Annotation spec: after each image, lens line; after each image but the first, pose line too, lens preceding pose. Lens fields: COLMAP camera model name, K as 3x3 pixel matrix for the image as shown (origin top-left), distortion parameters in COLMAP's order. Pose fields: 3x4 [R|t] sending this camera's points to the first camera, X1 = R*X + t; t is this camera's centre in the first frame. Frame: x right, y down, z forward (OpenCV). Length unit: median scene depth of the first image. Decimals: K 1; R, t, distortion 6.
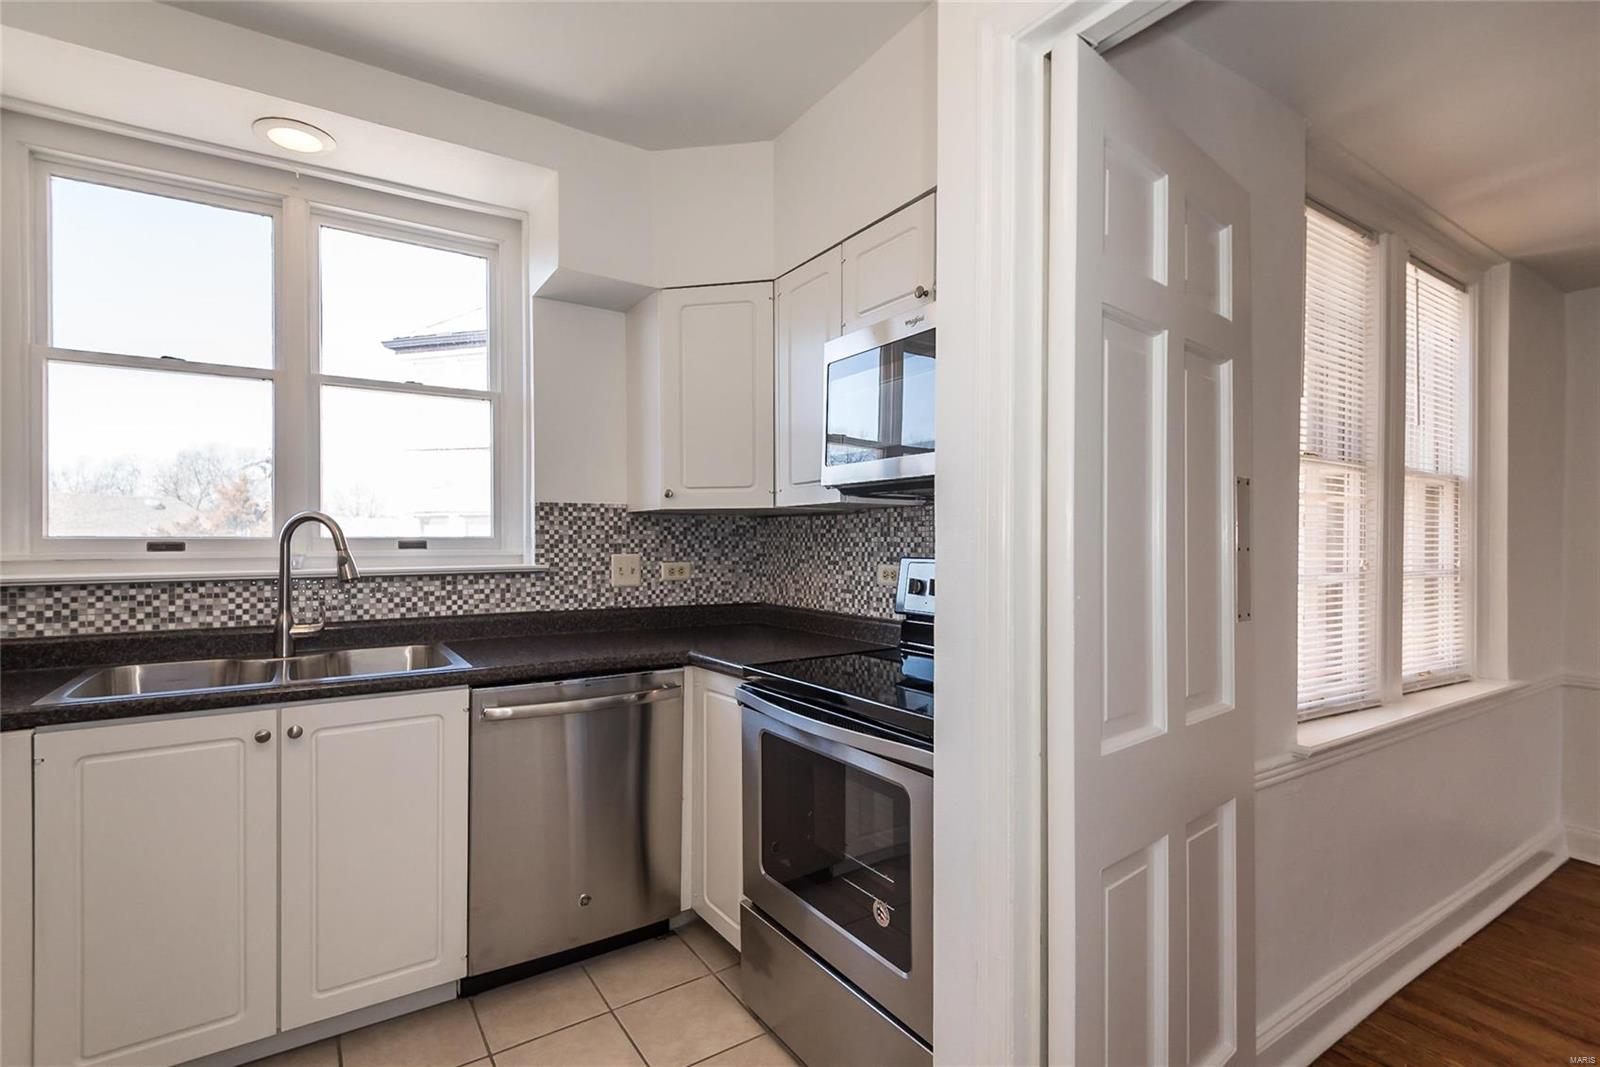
lens RADIAL K [[745.4, 0, 780.7], [0, 745.4, 549.5], [0, 0, 1]] dist [0.035713, -0.015426]
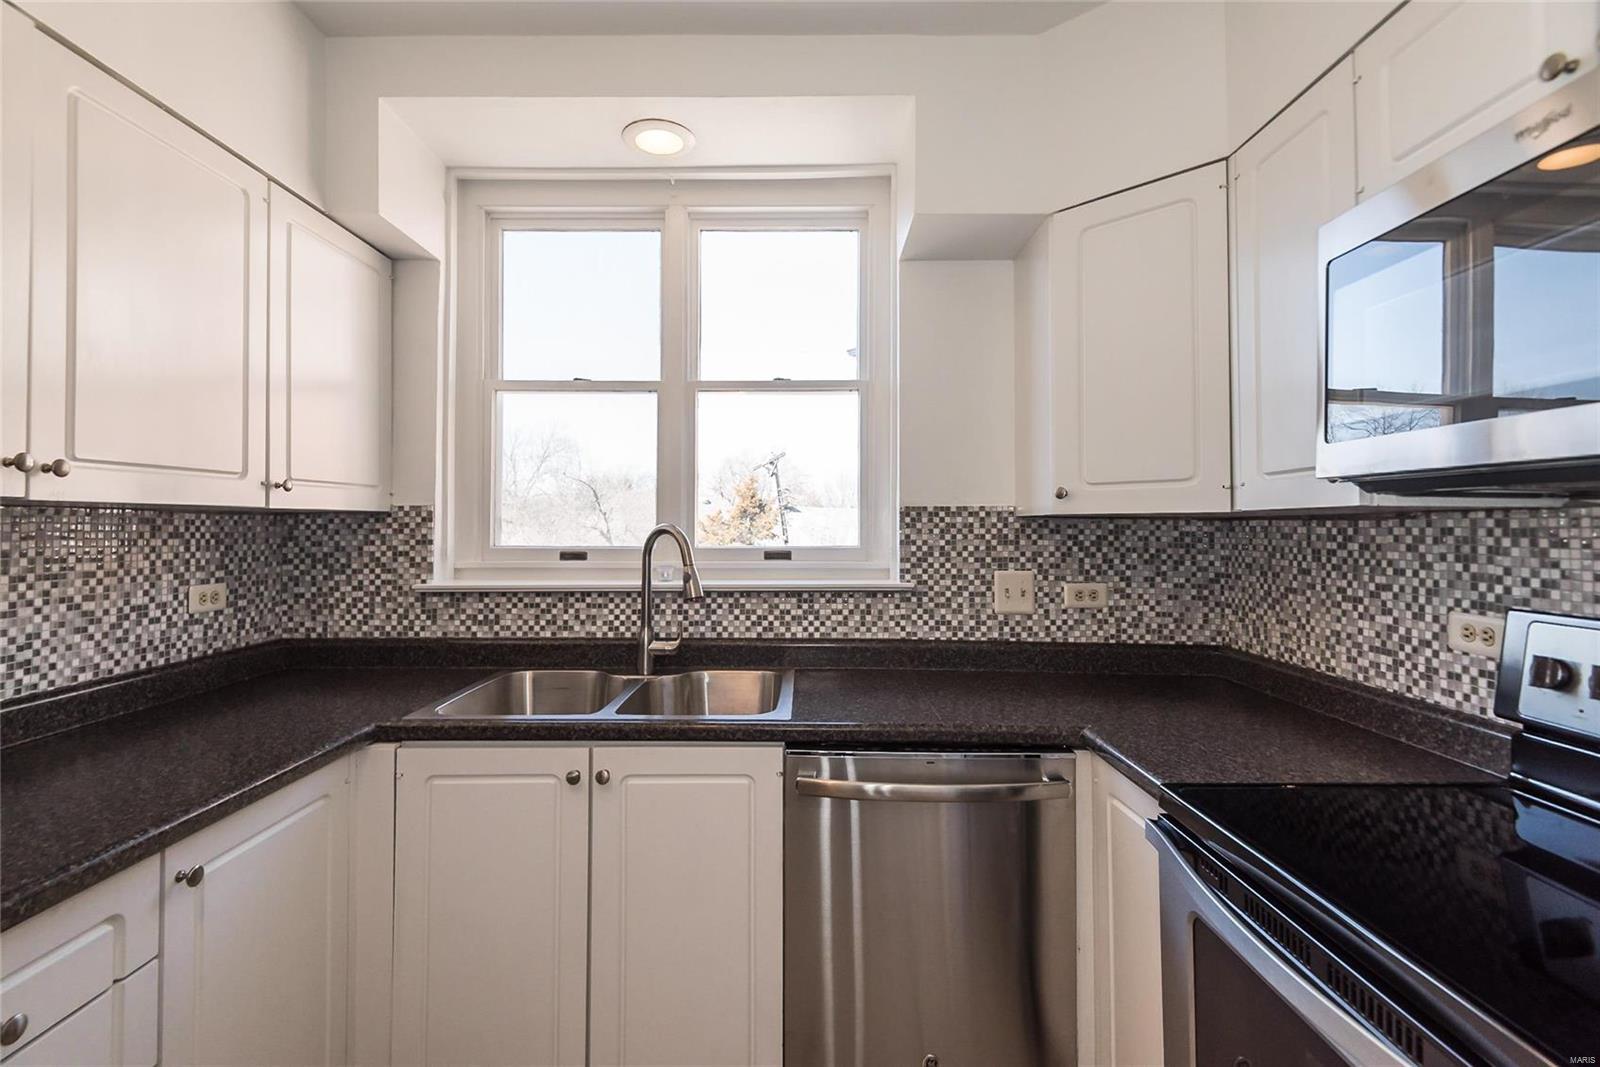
lens RADIAL K [[758.1, 0, 800.8], [0, 758.1, 509.1], [0, 0, 1]] dist [0.038276, -0.018201]
pose [[0.840711, -0.011748, -0.541357, 0.034252], [-0.007051, 0.999442, -0.032640, -0.032560], [0.541438, 0.031258, 0.840159, 0.239526]]
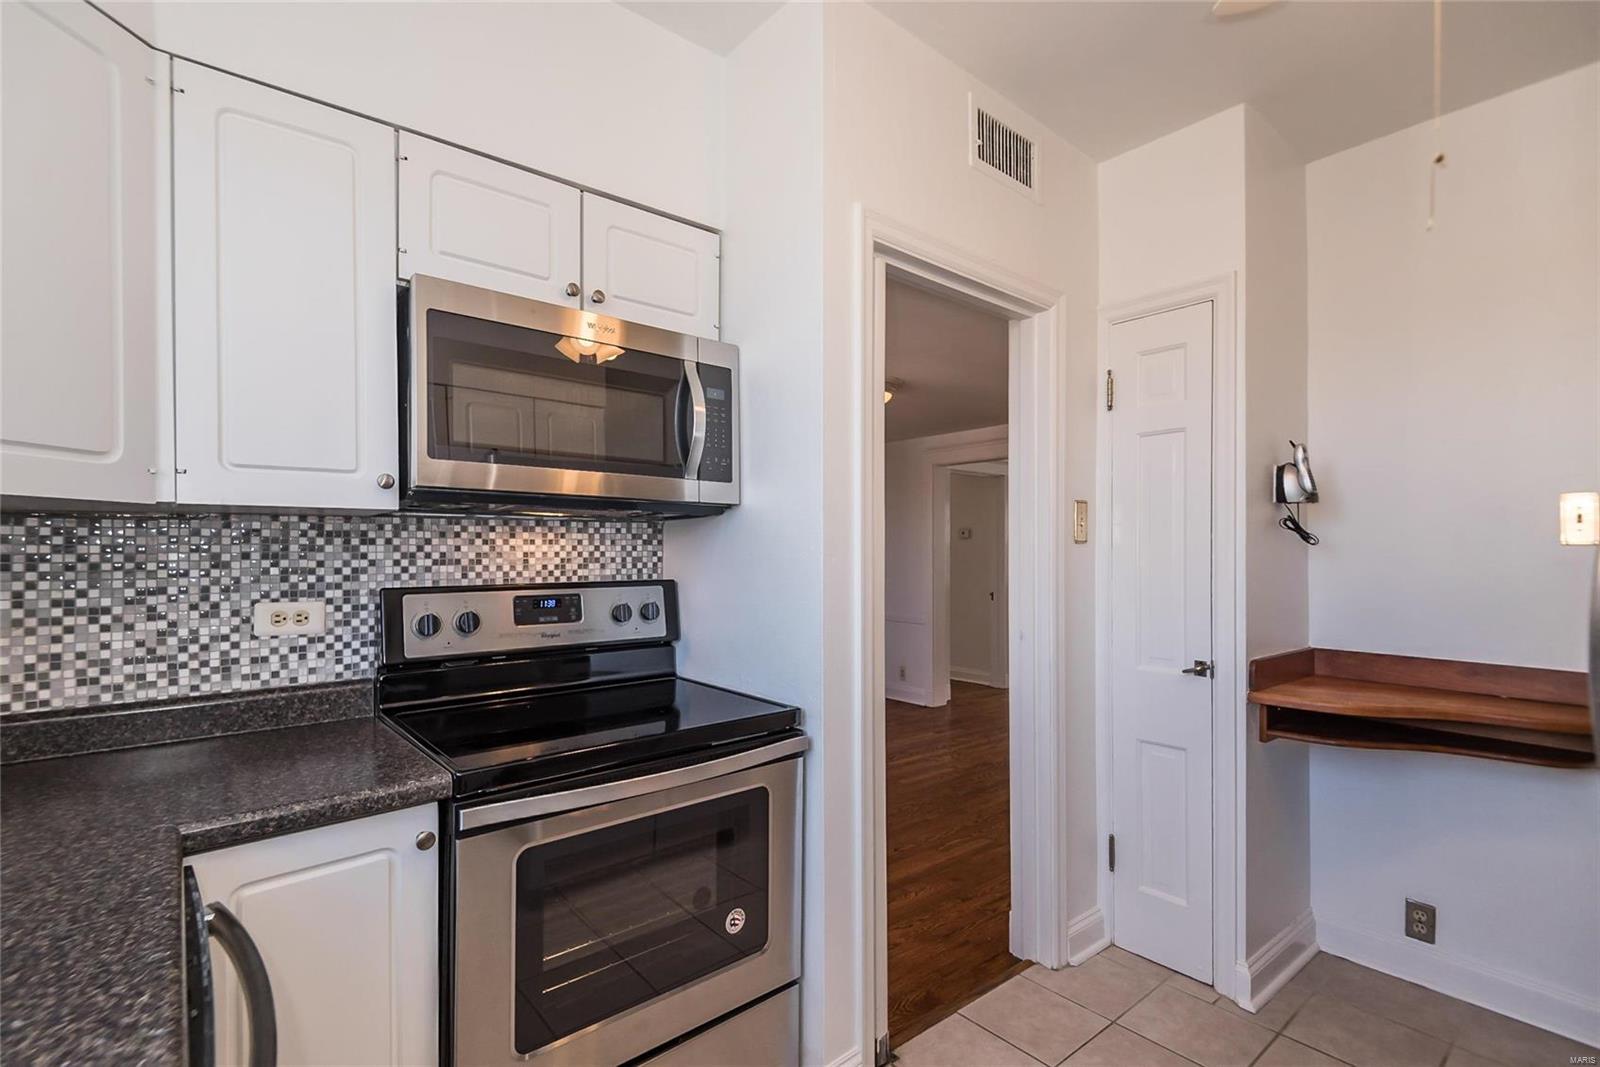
lens RADIAL K [[745.4, 0, 780.7], [0, 745.4, 549.5], [0, 0, 1]] dist [0.035713, -0.015426]
pose [[-0.118490, -0.010794, 0.992897, -0.519788], [0.005119, 0.999921, 0.011482, -0.029037], [-0.992942, 0.006443, -0.118425, 0.604141]]
